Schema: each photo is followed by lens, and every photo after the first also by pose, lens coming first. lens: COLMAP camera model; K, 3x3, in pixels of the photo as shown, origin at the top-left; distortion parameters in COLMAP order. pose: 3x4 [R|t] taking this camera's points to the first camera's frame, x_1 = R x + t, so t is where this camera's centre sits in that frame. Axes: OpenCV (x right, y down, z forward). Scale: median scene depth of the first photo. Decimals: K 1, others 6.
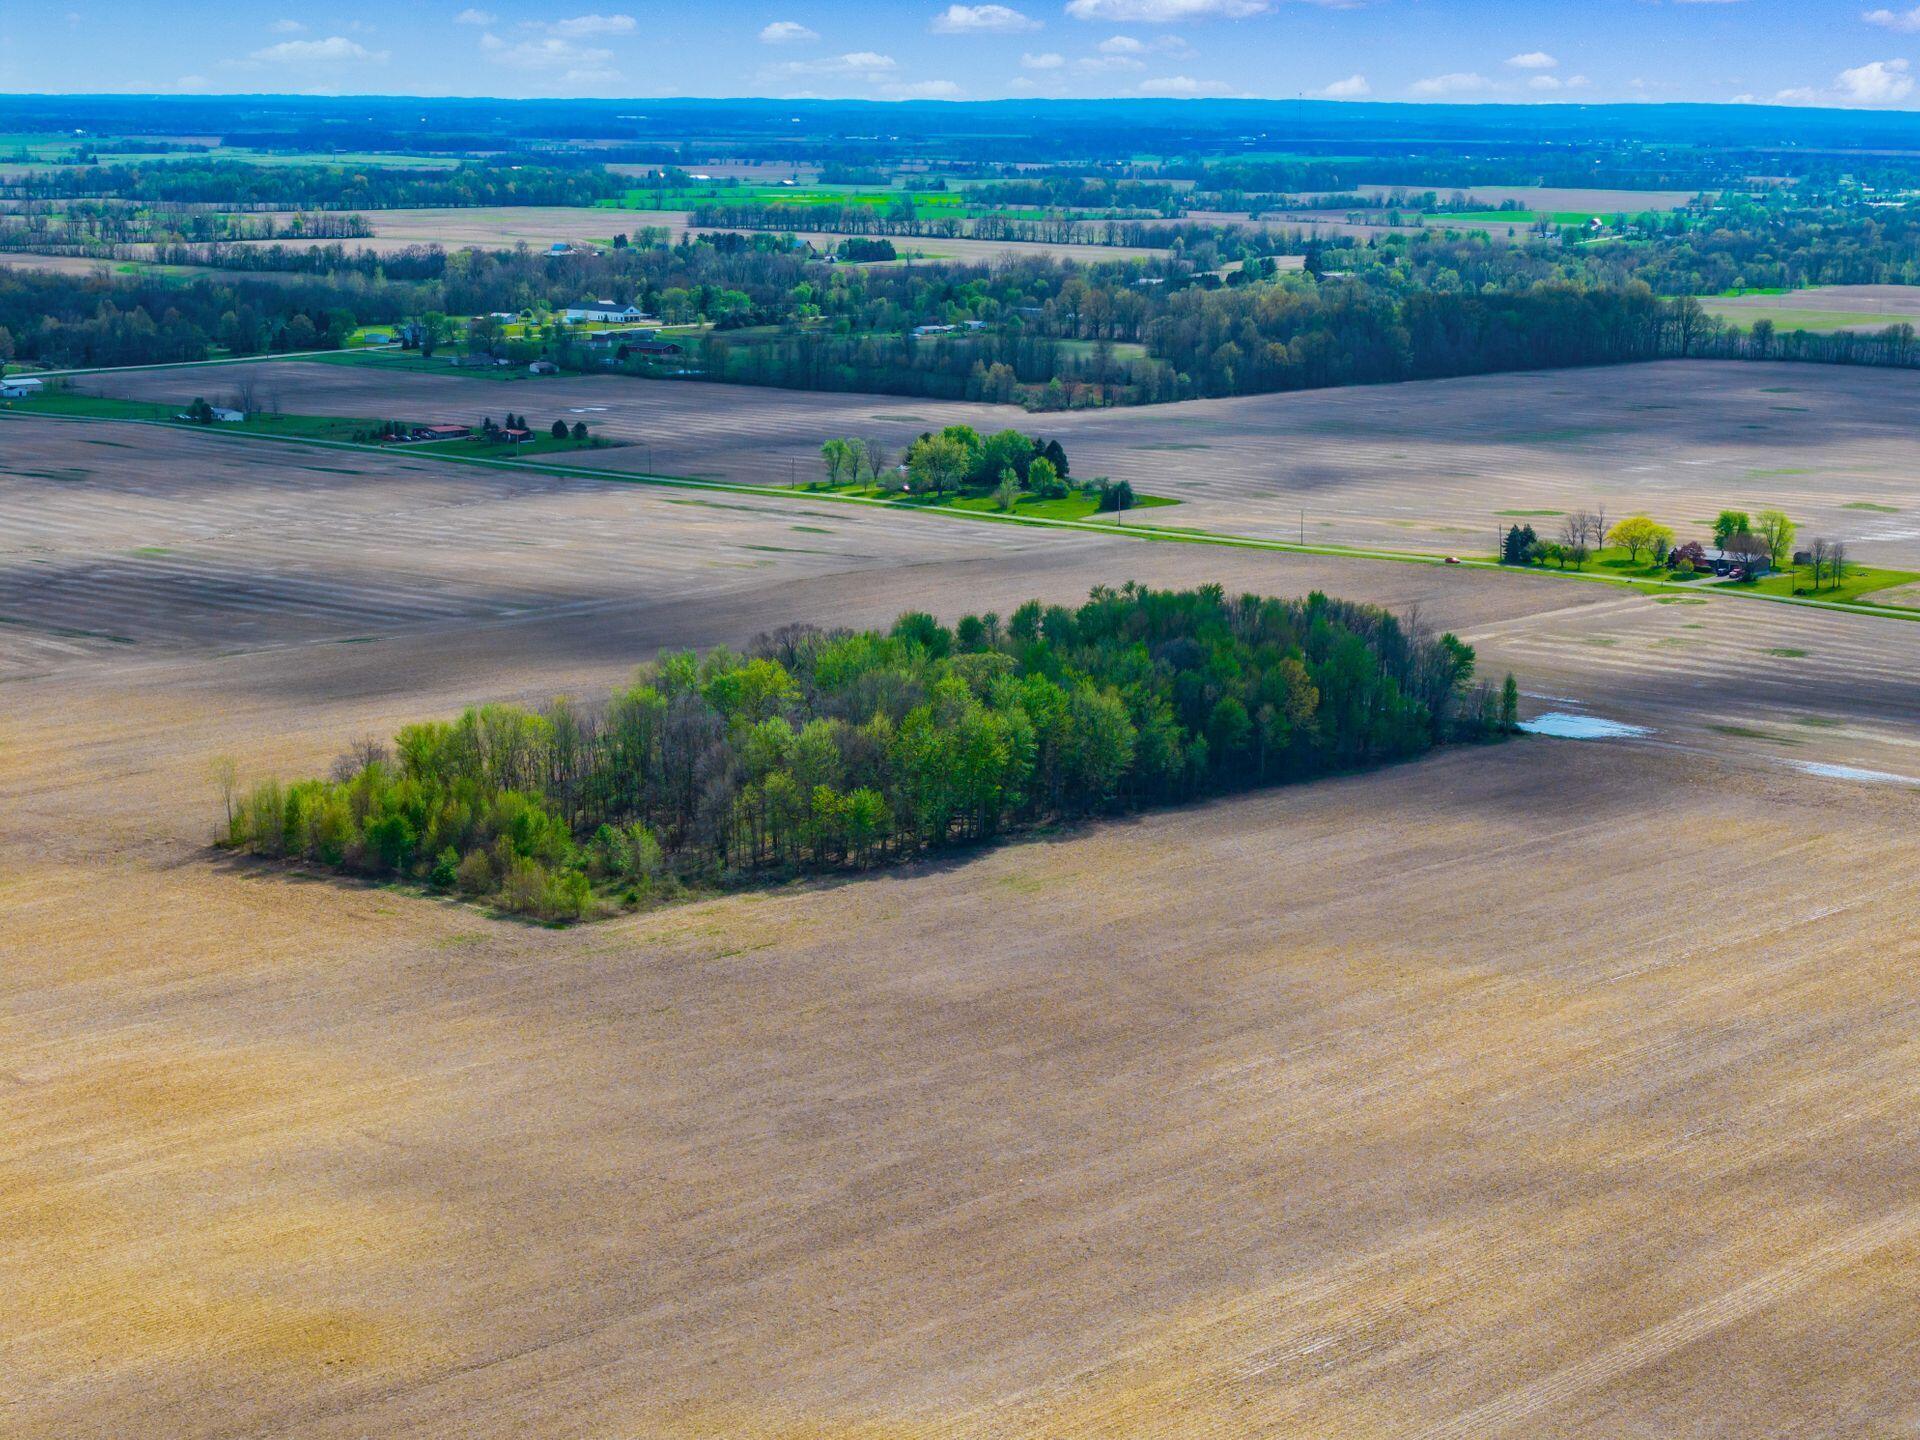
lens RADIAL K [[3811.8, 0, 960.0], [0, 3811.8, 720.0], [0, 0, 1]] dist [-0.002375, 0.110354]
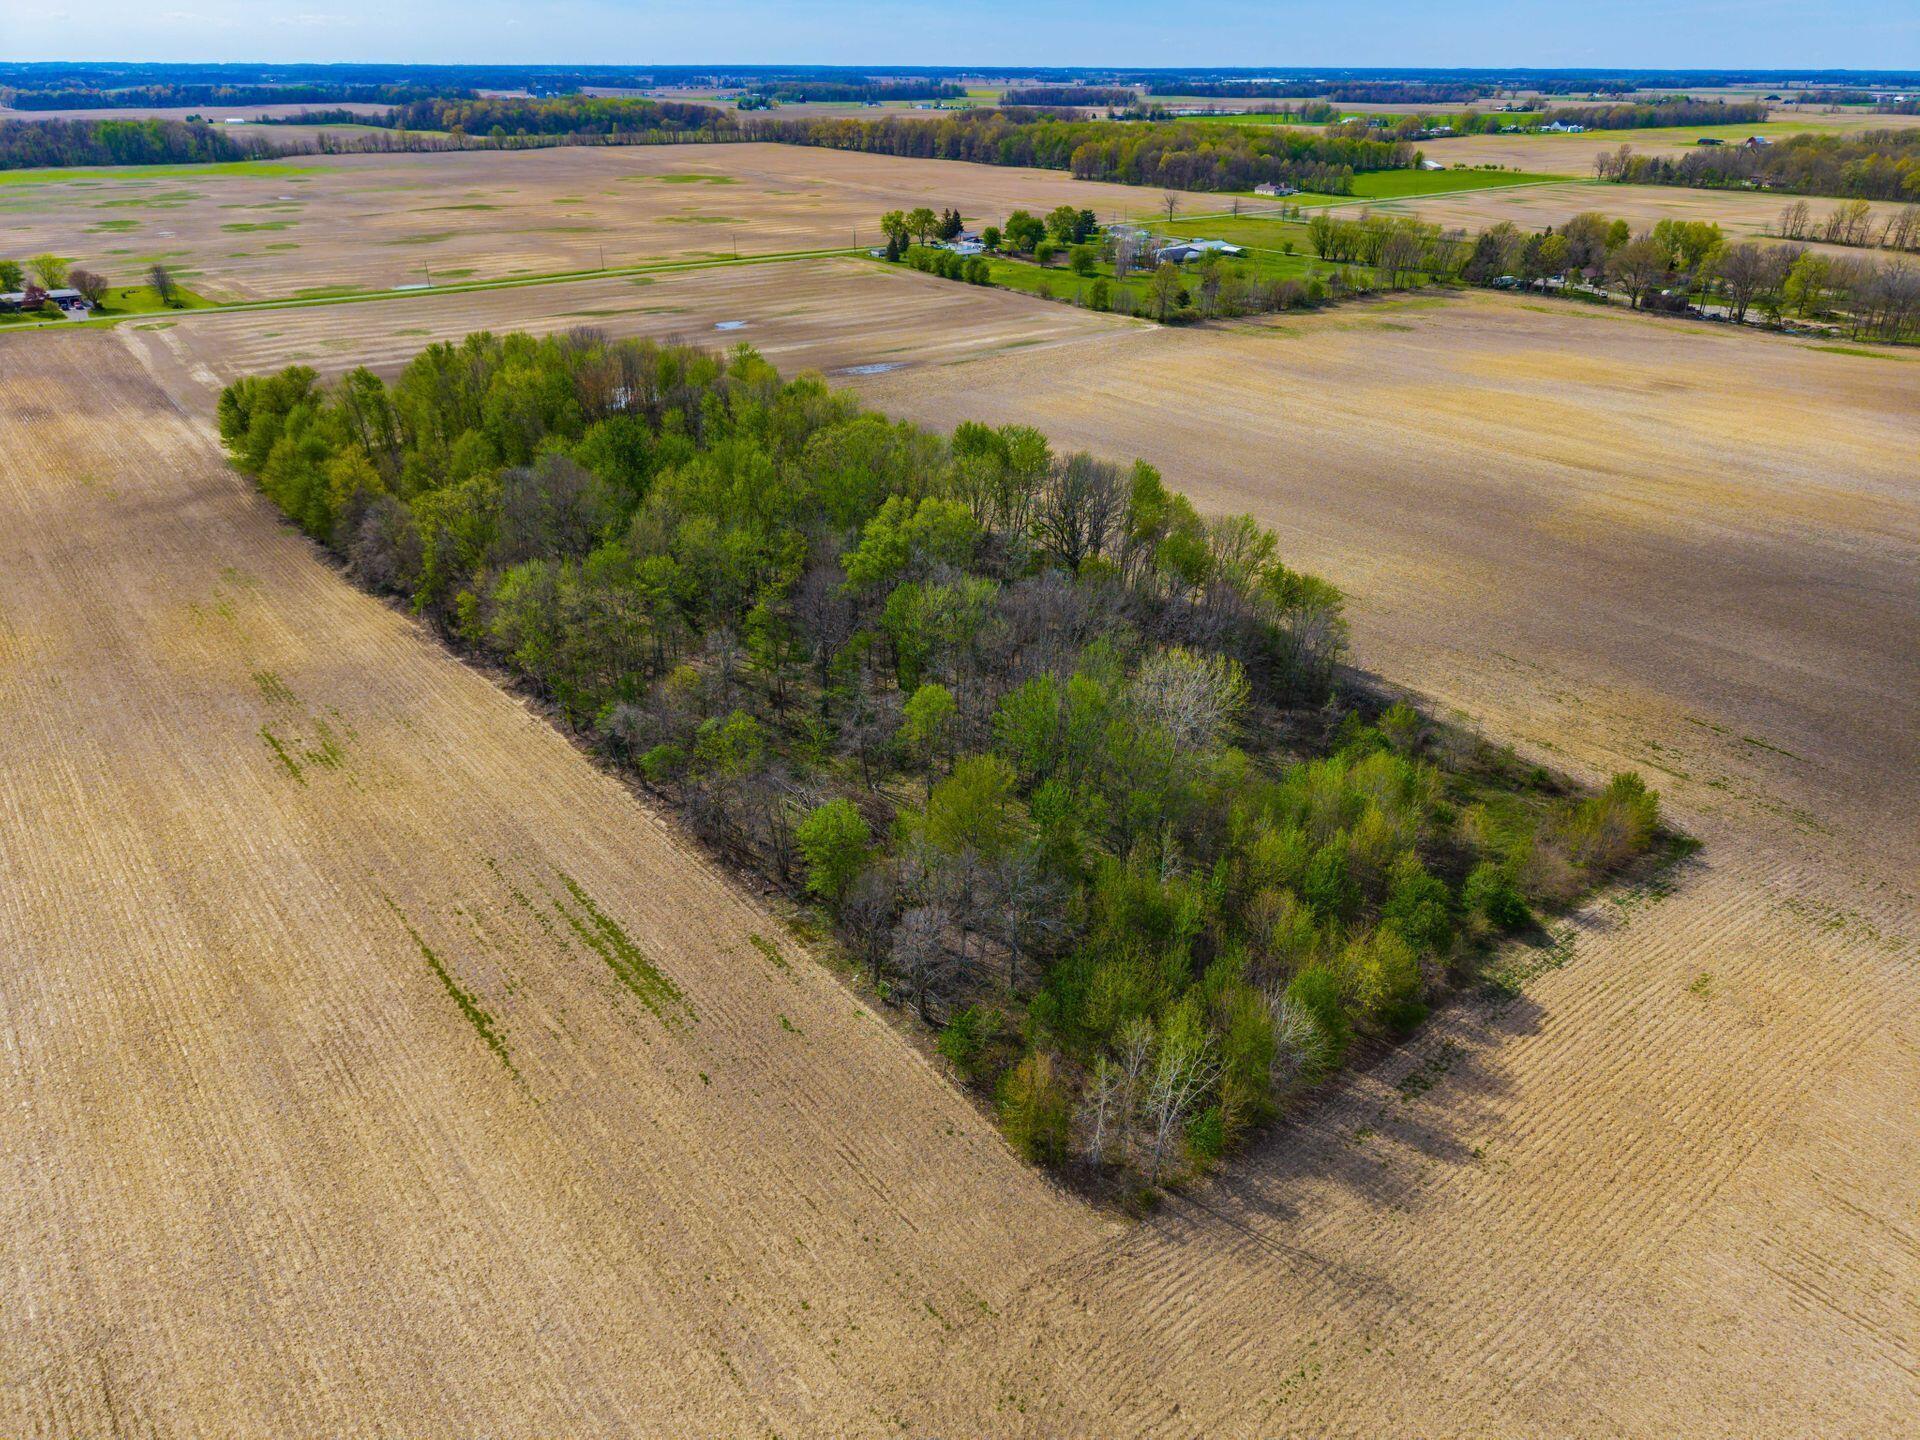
lens RADIAL K [[1283.0, 0, 960.0], [0, 1283.0, 720.0], [0, 0, 1]] dist [0.007355, -0.005758]
pose [[0.174287, -0.459463, 0.870929, -0.126907], [0.159119, 0.885983, 0.435562, -0.037106], [-0.971754, 0.062668, 0.227524, 0.405923]]
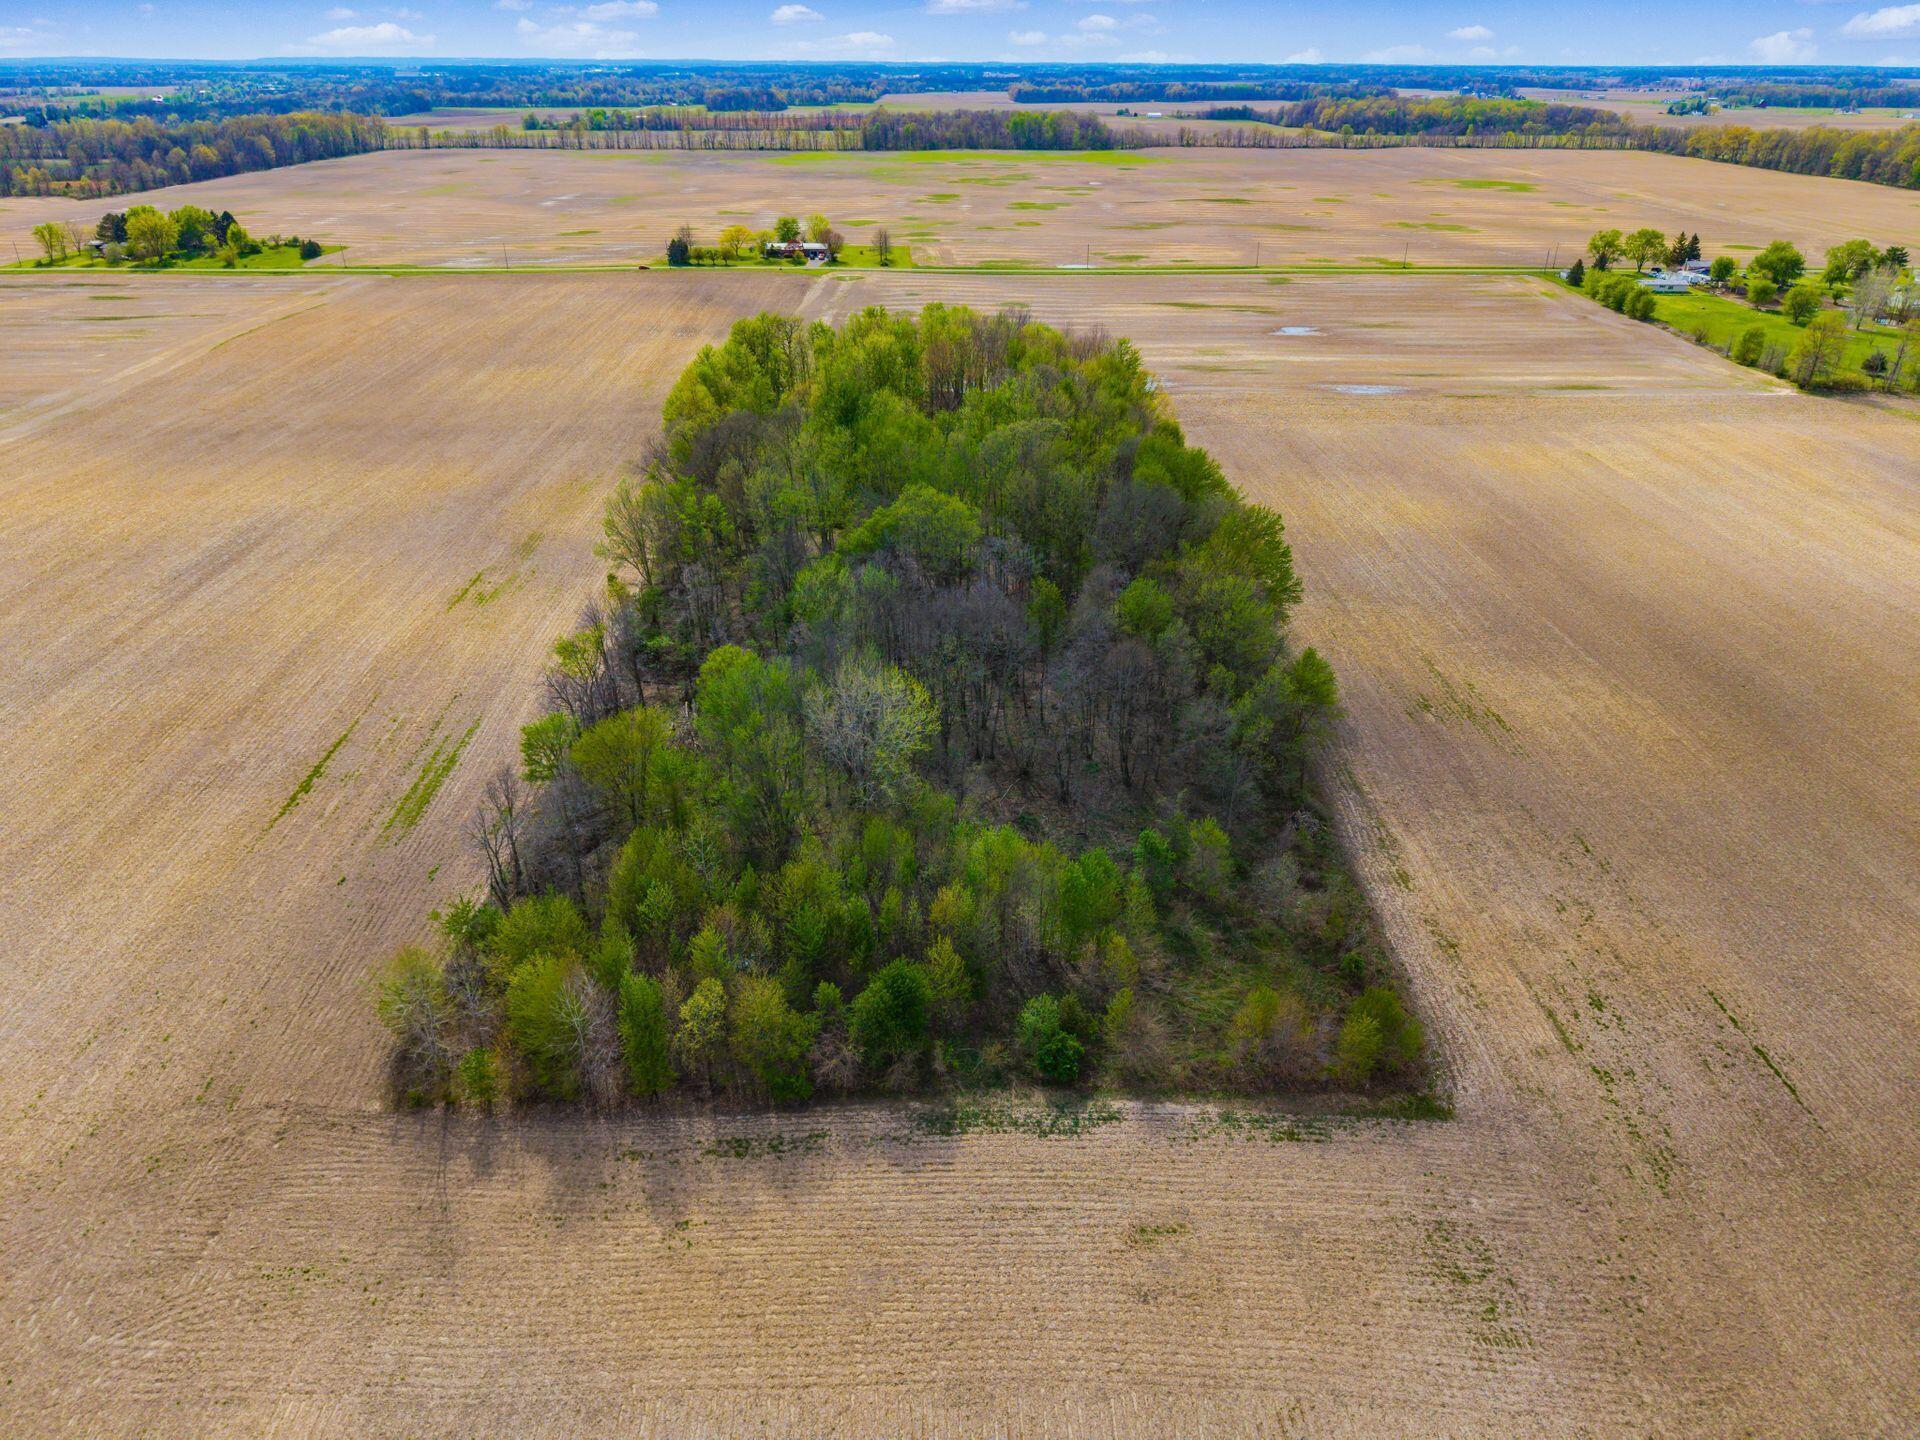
lens RADIAL K [[1283.0, 0, 960.0], [0, 1283.0, 720.0], [0, 0, 1]] dist [0.007355, -0.005758]
pose [[0.739651, -0.317397, 0.593444, -0.093418], [0.116464, 0.928864, 0.351636, -0.026802], [-0.662837, -0.190973, 0.724000, 0.346458]]
